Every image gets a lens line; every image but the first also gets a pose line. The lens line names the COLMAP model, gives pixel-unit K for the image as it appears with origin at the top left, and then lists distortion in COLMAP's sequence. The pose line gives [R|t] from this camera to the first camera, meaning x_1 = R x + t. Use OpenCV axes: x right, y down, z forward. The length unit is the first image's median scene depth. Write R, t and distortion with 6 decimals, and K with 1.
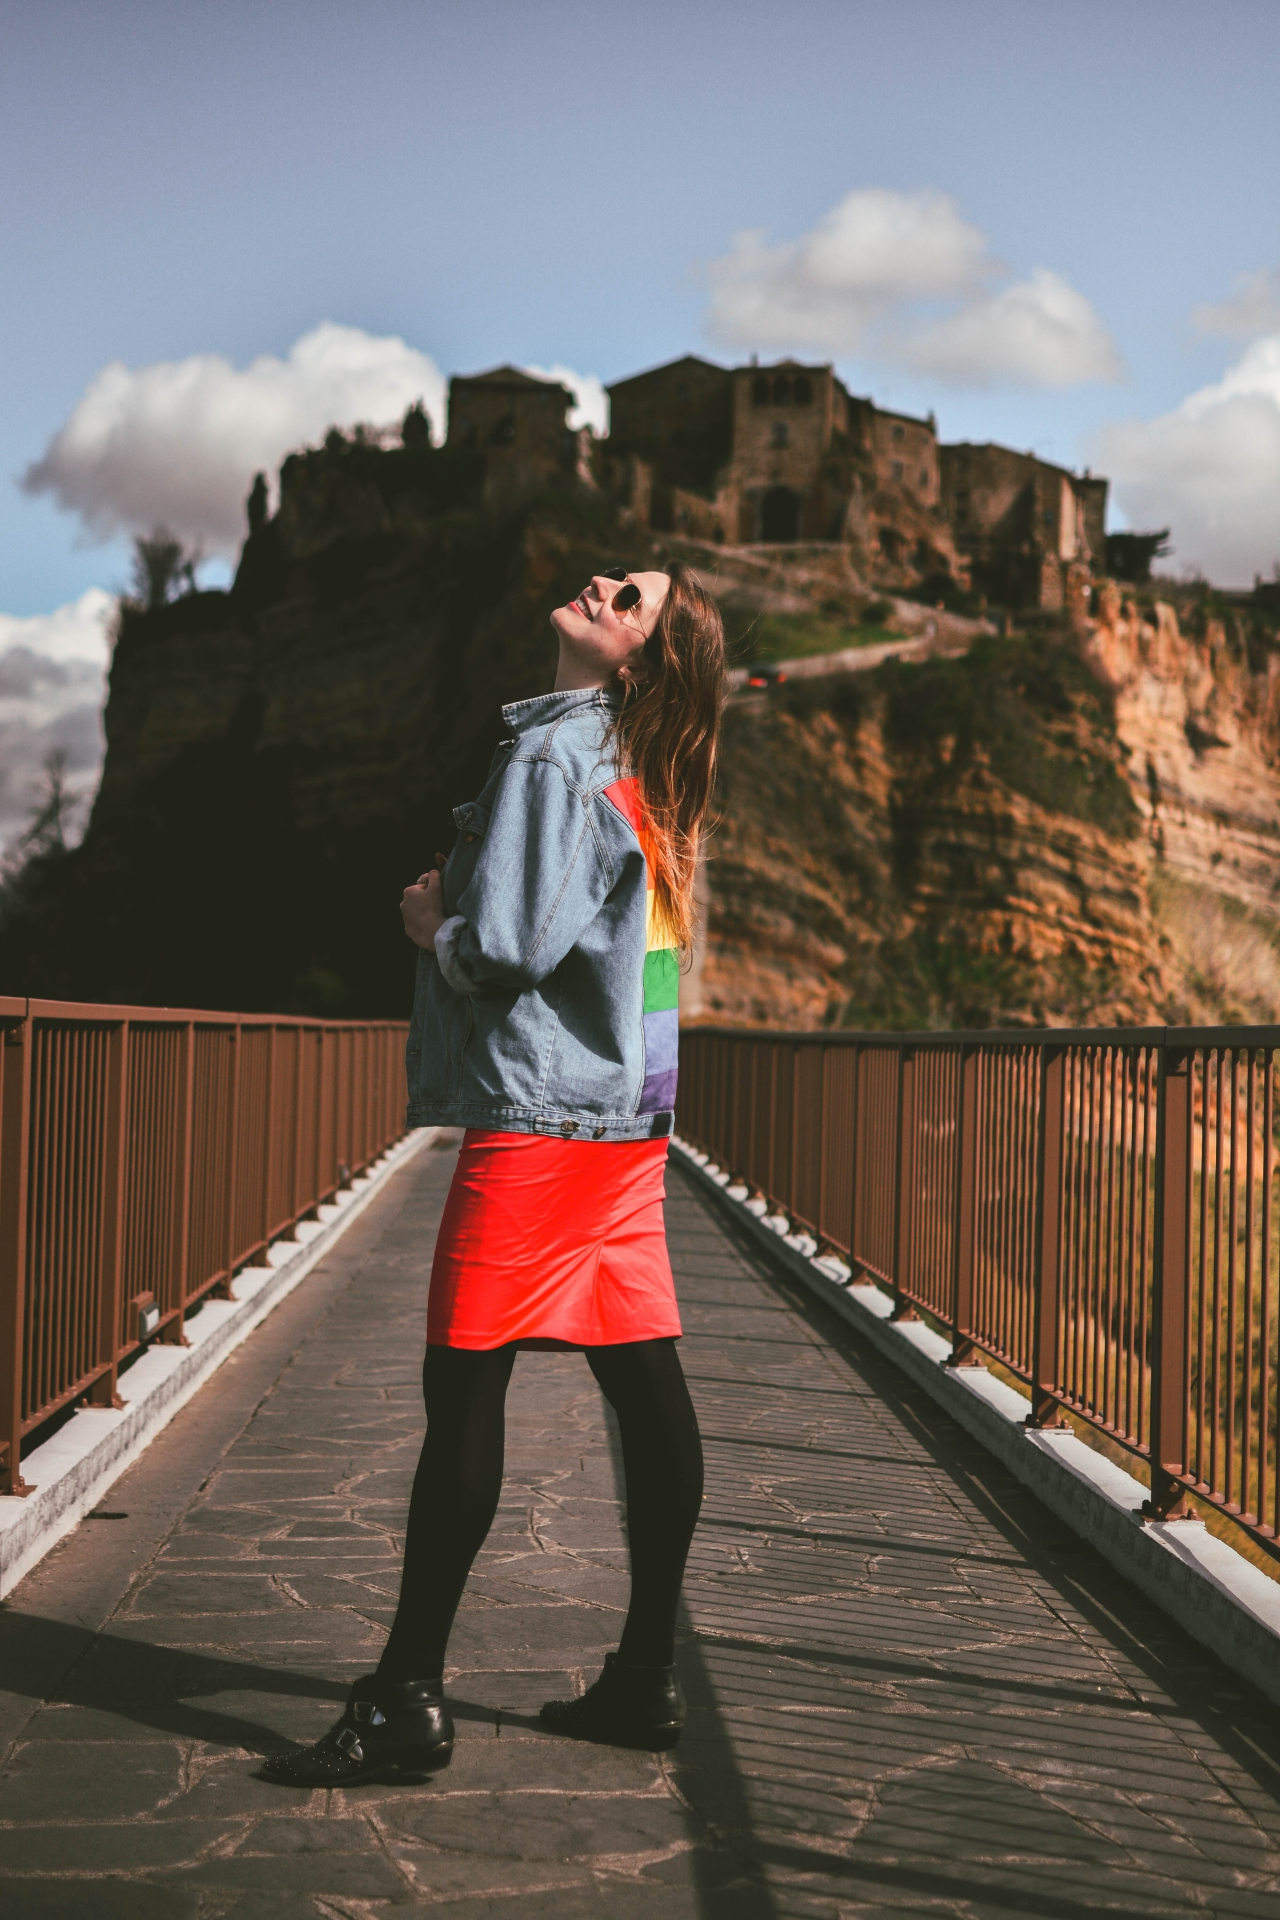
lens RADIAL K [[2958.0, 0, 674.6], [0, 2958.0, 955.8], [0, 0, 1]] dist [0.024421, -0.030756]
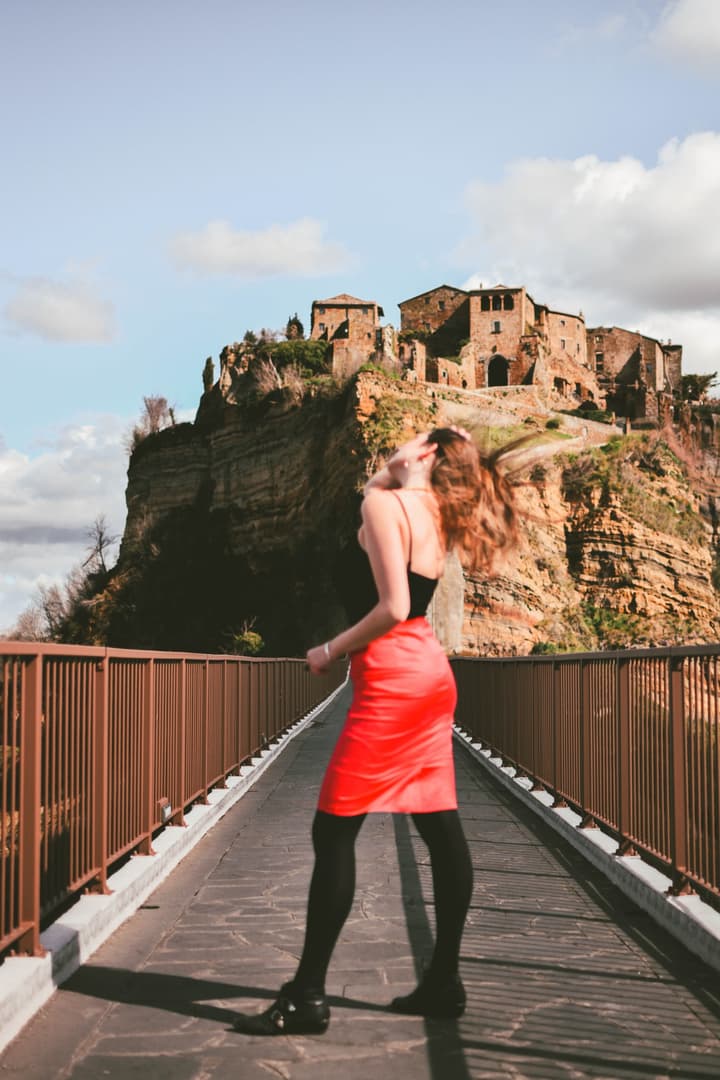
lens RADIAL K [[1663.9, 0, 379.5], [0, 1663.9, 537.6], [0, 0, 1]] dist [0.024421, -0.030756]
pose [[0.998783, -0.029758, -0.039338, 0.000531], [0.027788, 0.998377, -0.049716, -0.000097], [0.040754, 0.048563, 0.997988, -0.005068]]
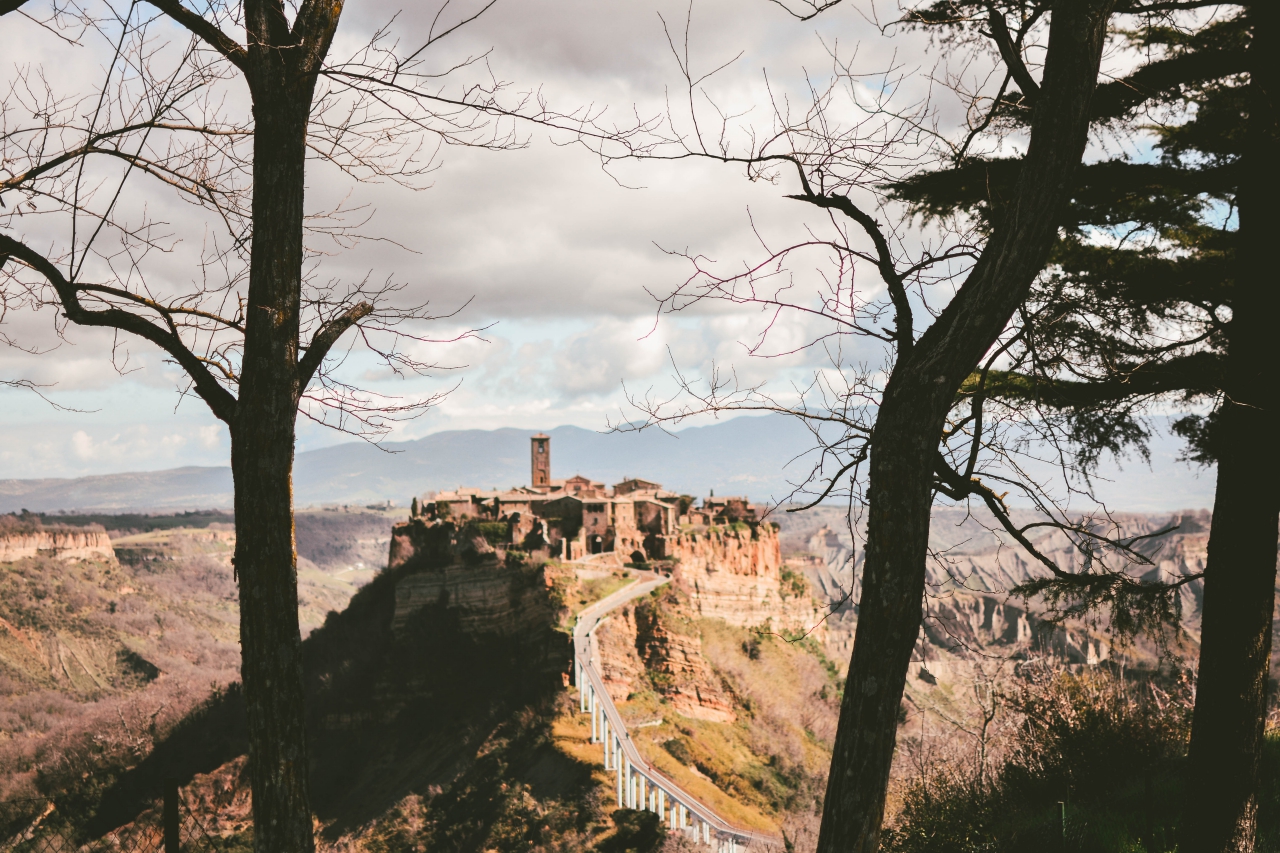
lens RADIAL K [[2032.4, 0, 640.0], [0, 2032.4, 426.5], [0, 0, 1]] dist [0.012253, 0.006037]
pose [[0.988287, -0.041108, 0.146967, -0.315271], [0.040284, 0.999151, 0.008581, -0.357345], [-0.147195, -0.002560, 0.989104, -1.715016]]
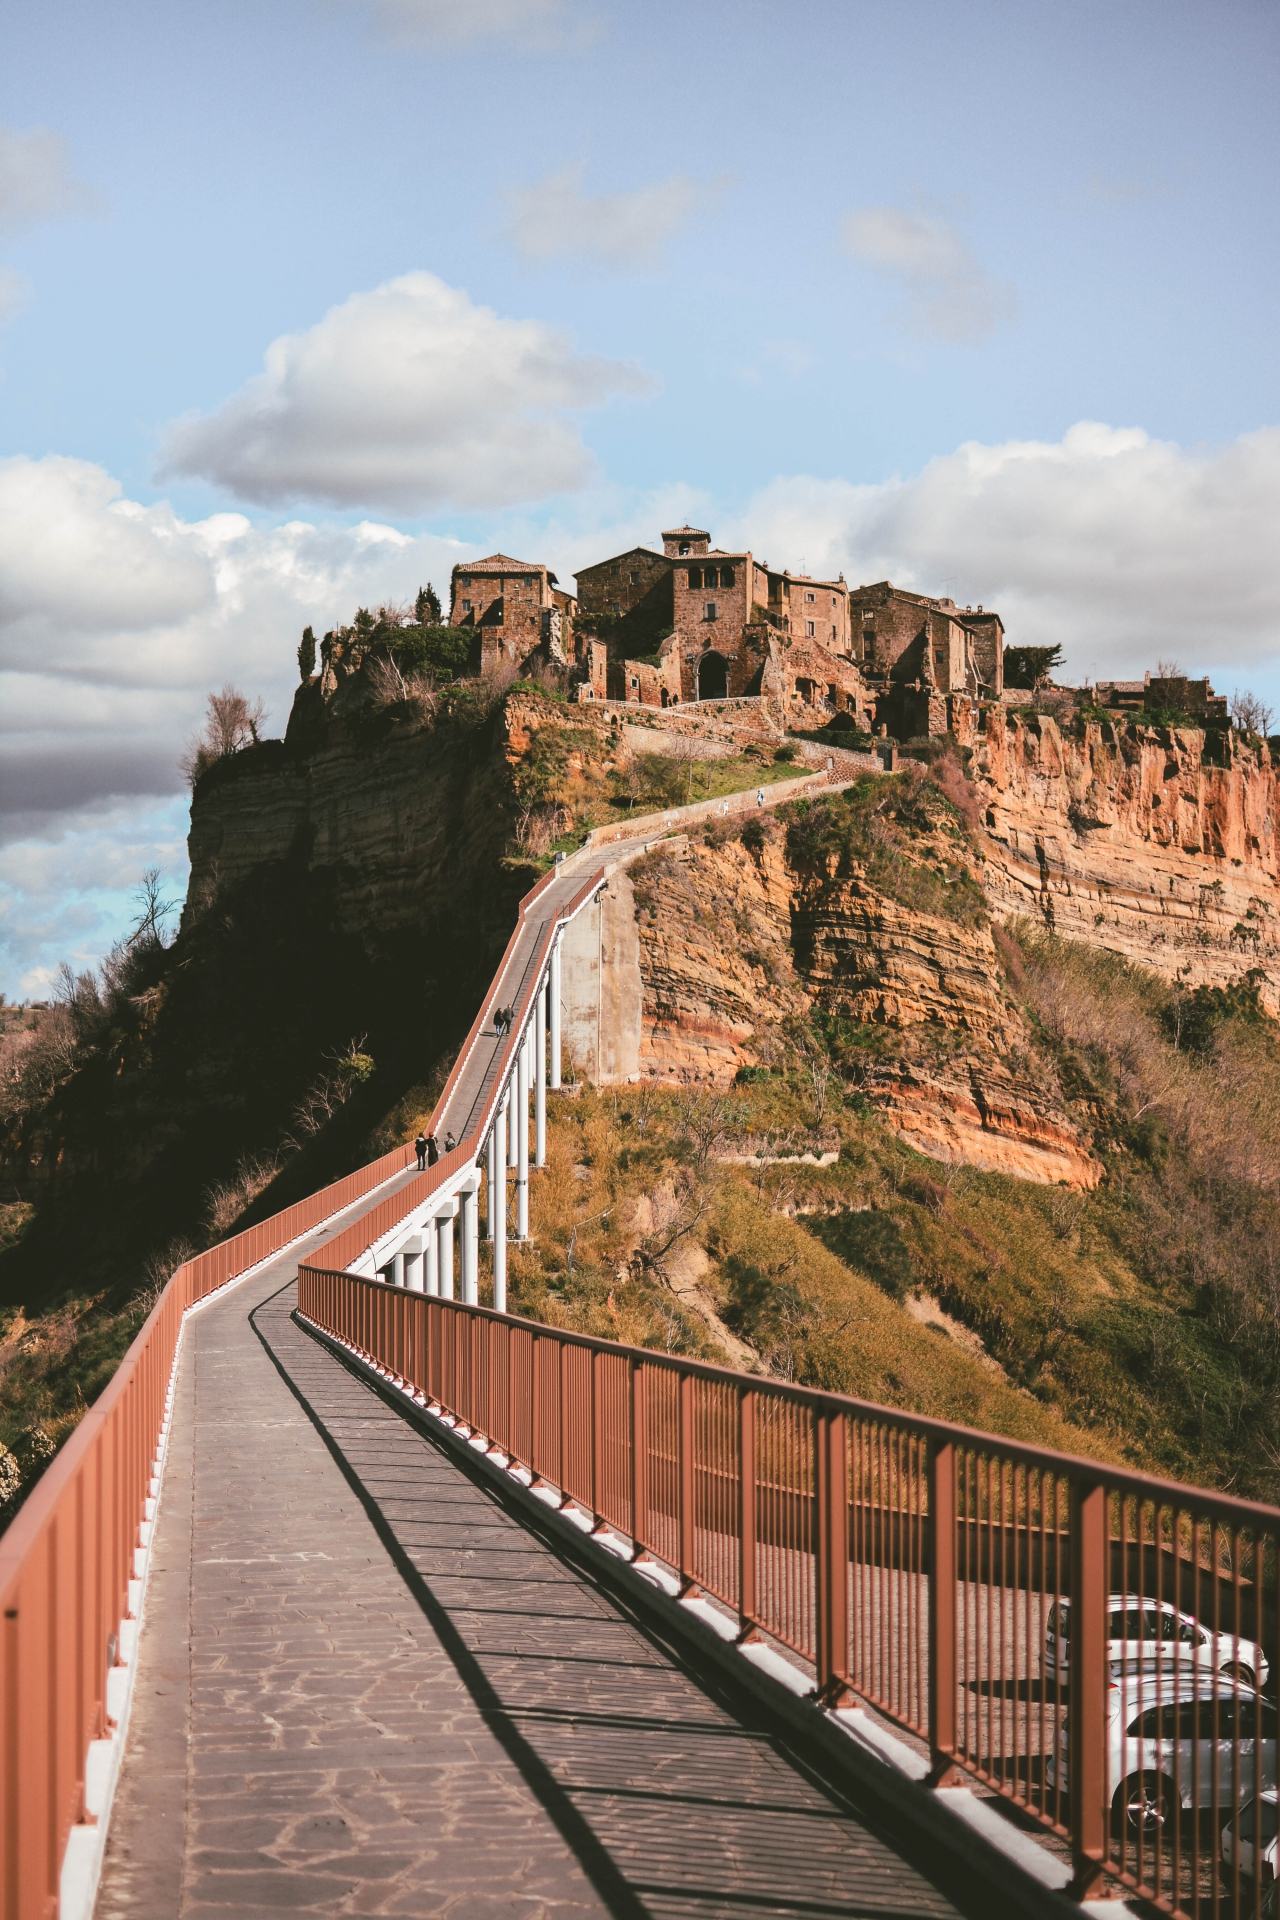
lens RADIAL K [[2959.8, 0, 640.0], [0, 2959.8, 960.0], [0, 0, 1]] dist [0.002004, 0.029627]
pose [[0.998743, -0.032616, -0.038051, 0.055889], [0.032625, 0.999468, -0.000378, -0.030810], [0.038043, -0.000864, 0.999276, -0.311340]]
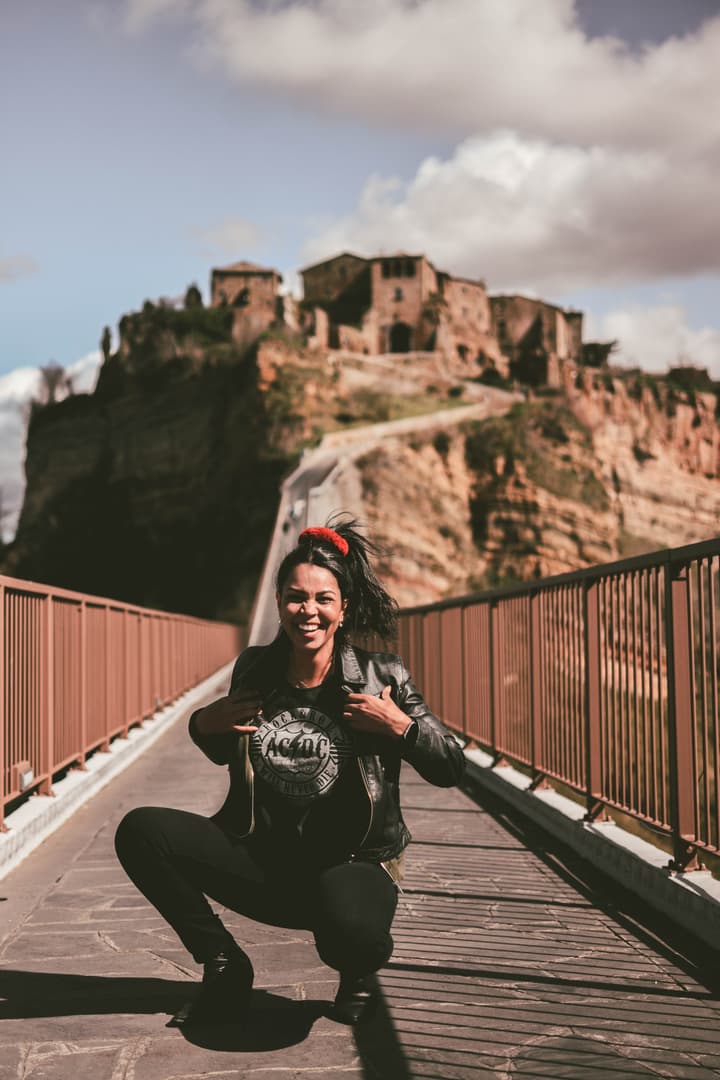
lens RADIAL K [[1664.9, 0, 360.0], [0, 1664.9, 540.0], [0, 0, 1]] dist [0.002004, 0.029627]
pose [[0.999202, -0.039379, 0.006652, 0.000001], [0.039562, 0.998767, -0.029988, 0.001207], [-0.005463, 0.030227, 0.999528, 0.004321]]
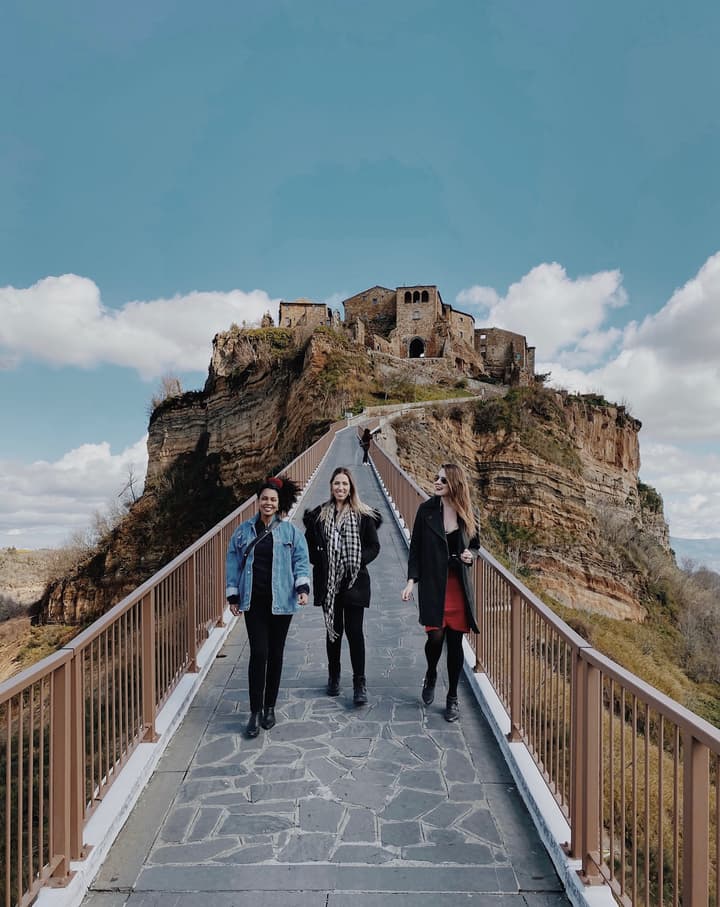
lens RADIAL K [[794.7, 0, 358.0], [0, 794.7, 555.3], [0, 0, 1]] dist [0.117866, -0.000359]
pose [[0.999679, -0.025228, -0.002199, -0.017902], [0.025268, 0.999479, 0.020068, 0.006266], [0.001691, -0.020117, 0.999796, 0.390879]]
